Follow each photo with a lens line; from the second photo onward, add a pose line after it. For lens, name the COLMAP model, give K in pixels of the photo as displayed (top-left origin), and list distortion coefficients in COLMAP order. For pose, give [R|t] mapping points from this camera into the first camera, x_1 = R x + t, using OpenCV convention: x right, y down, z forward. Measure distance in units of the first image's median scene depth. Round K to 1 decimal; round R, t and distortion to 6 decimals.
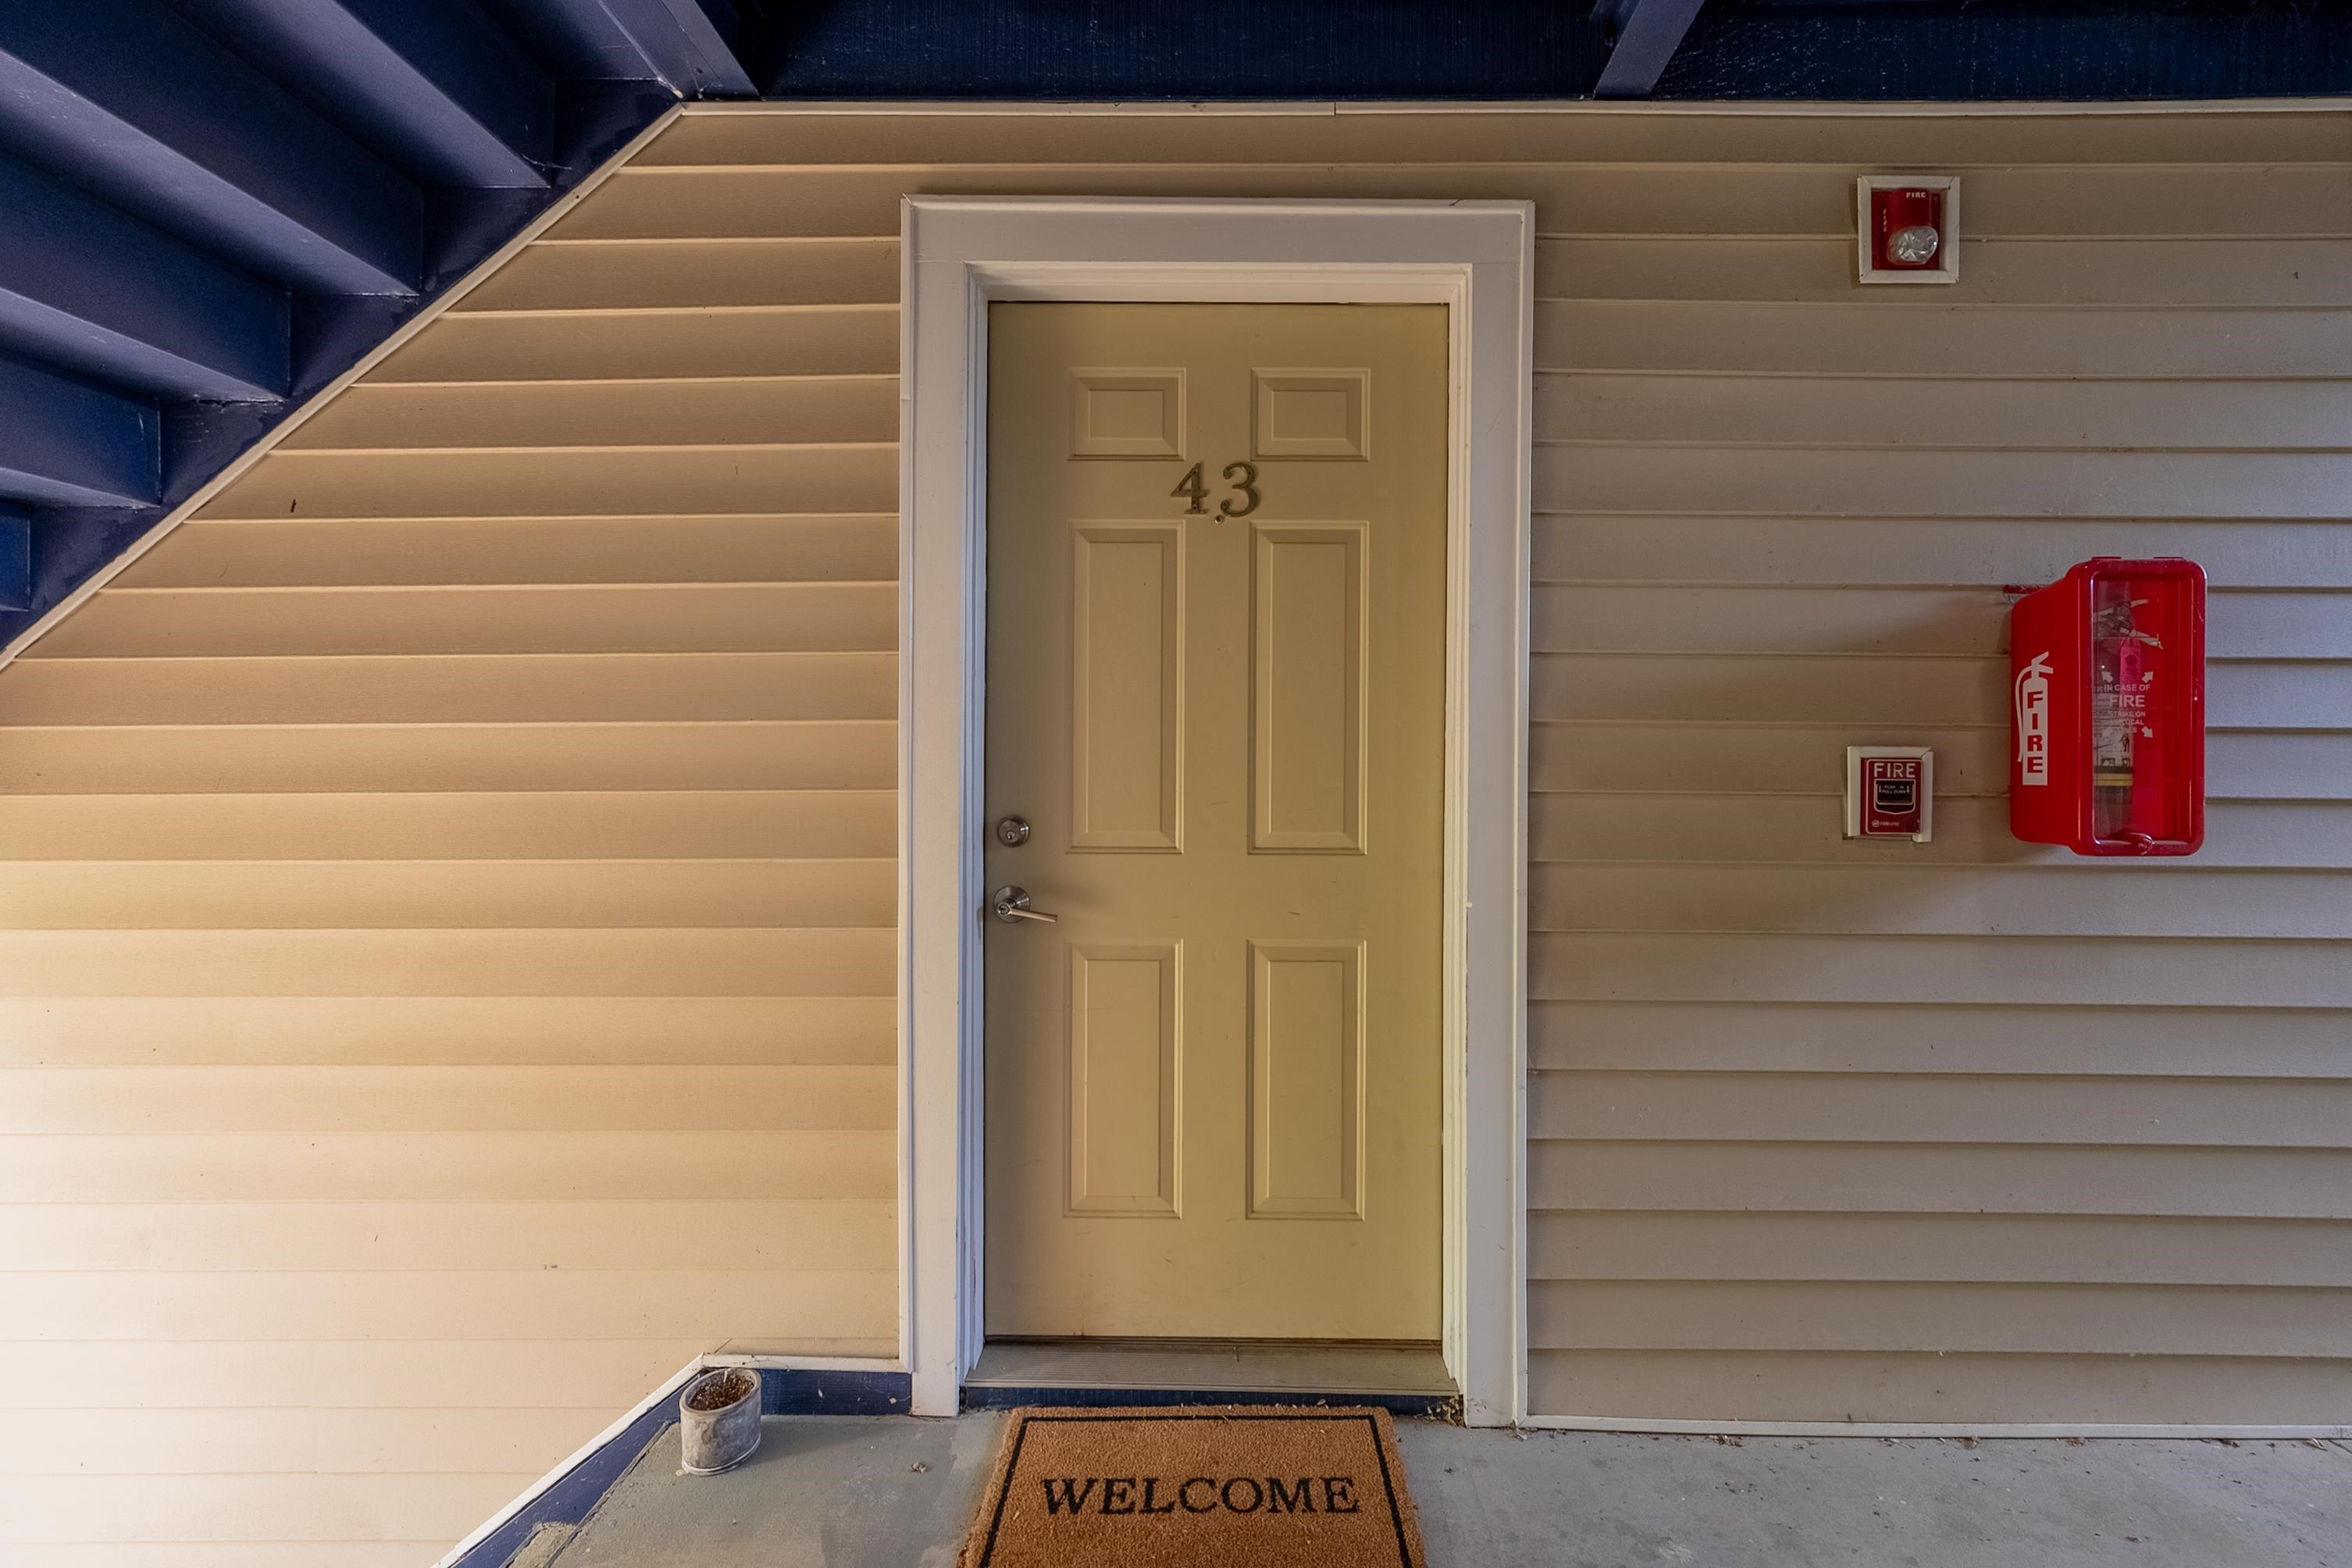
lens RADIAL K [[964.9, 0, 1189.0], [0, 964.9, 767.4], [0, 0, 1]] dist [0.001250, 0.000106]
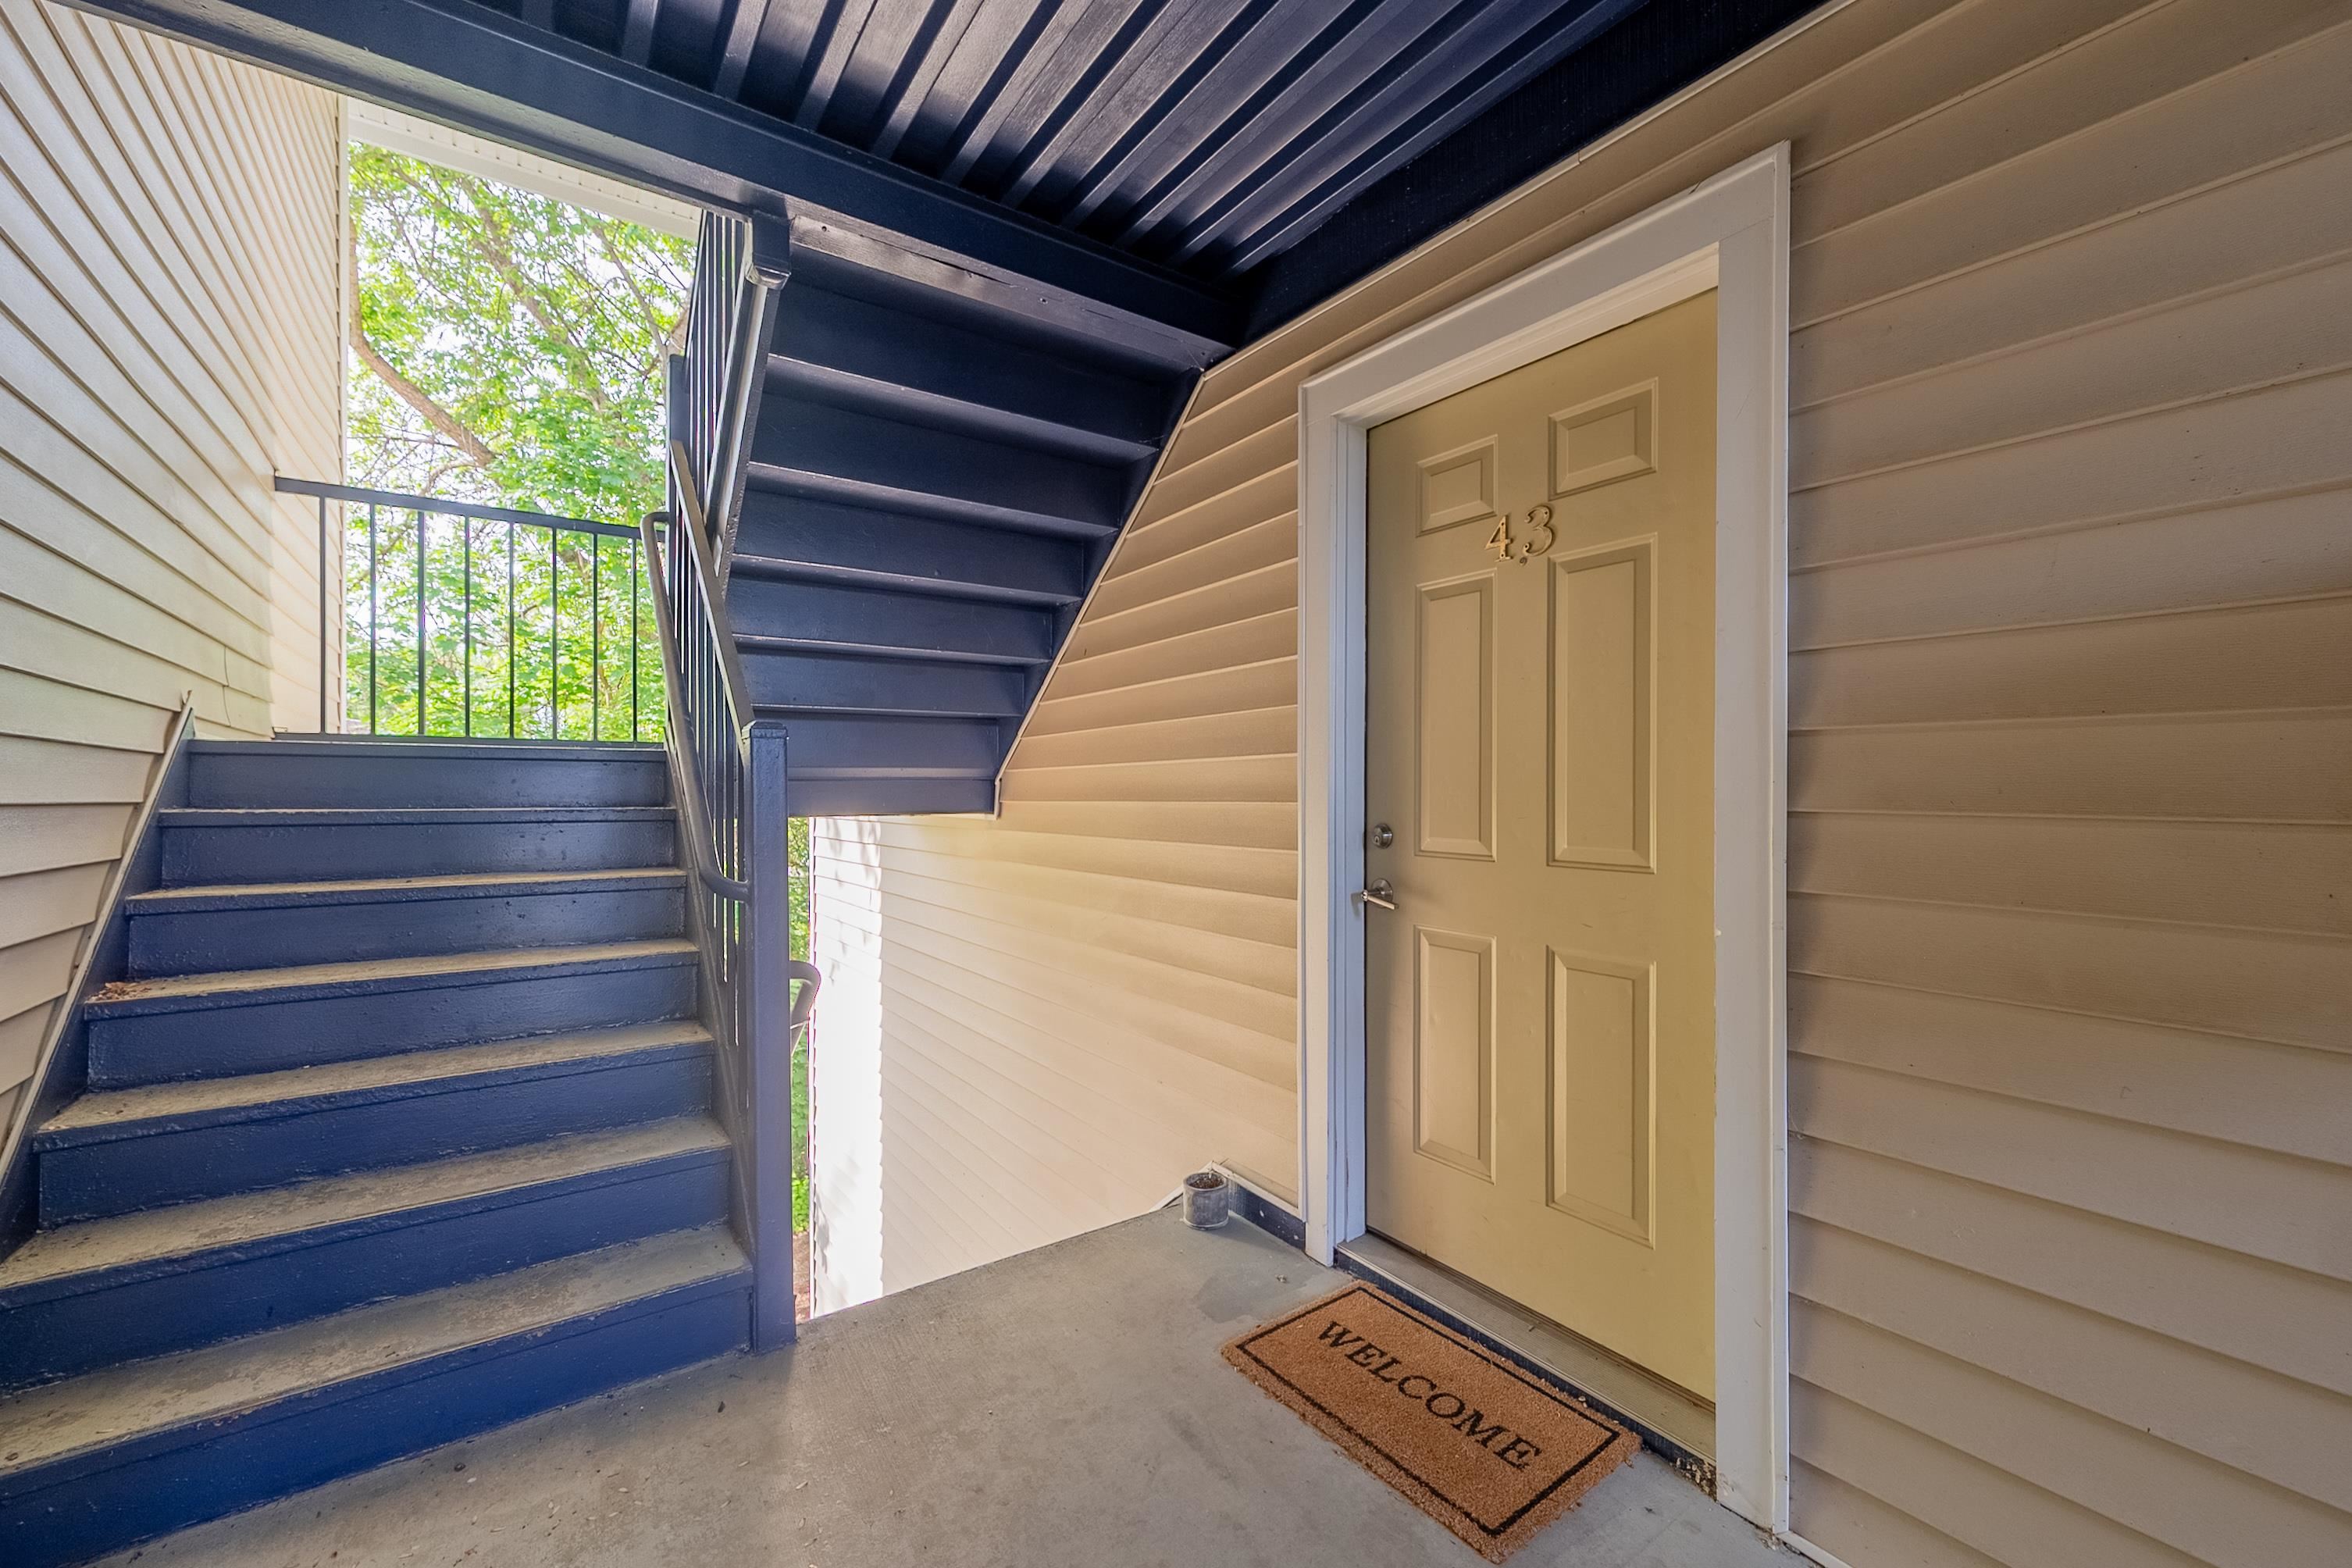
lens RADIAL K [[939.7, 0, 1180.5], [0, 939.7, 771.2], [0, 0, 1]] dist [0.000063, -0.000092]
pose [[0.588332, -0.016547, -0.808450, 0.705354], [0.002282, 0.999821, -0.018803, 0.003389], [0.808616, 0.009217, 0.588265, 0.053961]]
